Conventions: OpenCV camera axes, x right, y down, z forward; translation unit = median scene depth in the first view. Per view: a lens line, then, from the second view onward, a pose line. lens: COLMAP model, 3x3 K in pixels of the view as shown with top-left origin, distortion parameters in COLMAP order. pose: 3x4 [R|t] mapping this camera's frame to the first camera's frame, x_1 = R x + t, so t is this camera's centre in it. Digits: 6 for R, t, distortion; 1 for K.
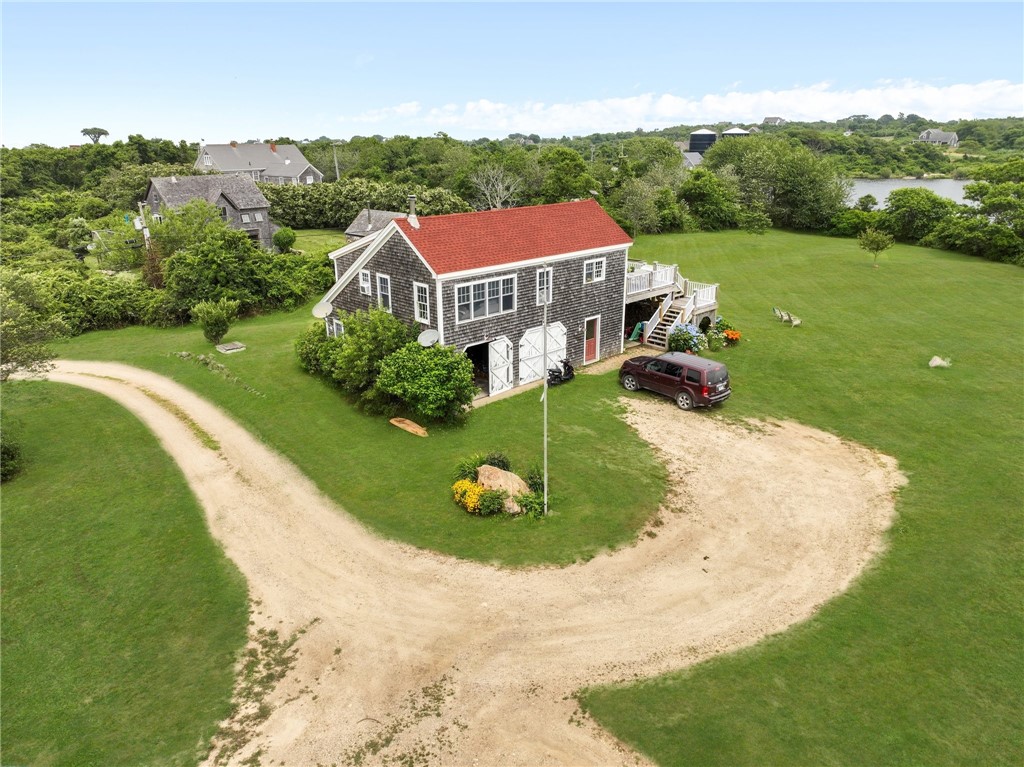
lens RADIAL K [[724.7, 0, 511.5], [0, 724.7, 380.6], [0, 0, 1]] dist [0.007390, 0.002648]
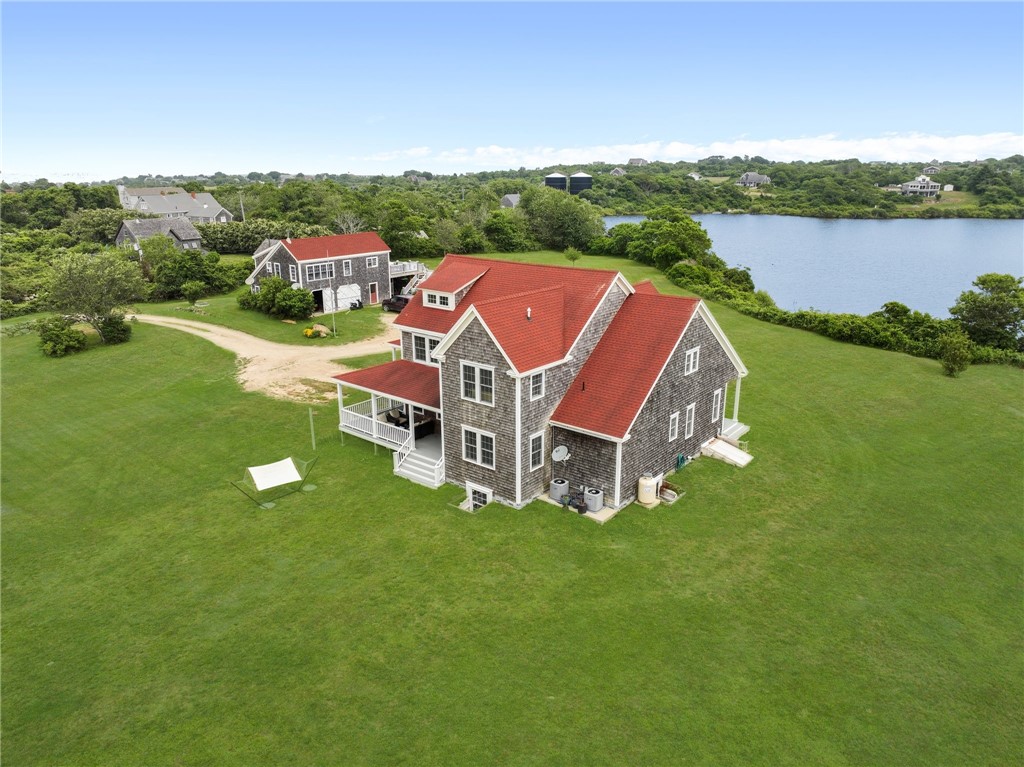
lens RADIAL K [[724.7, 0, 512.2], [0, 724.7, 387.4], [0, 0, 1]] dist [0.007390, 0.002648]
pose [[0.991502, -0.035415, 0.125178, 0.245143], [0.039701, 0.998702, -0.031912, 0.325380], [-0.123885, 0.036610, 0.991621, -1.280015]]
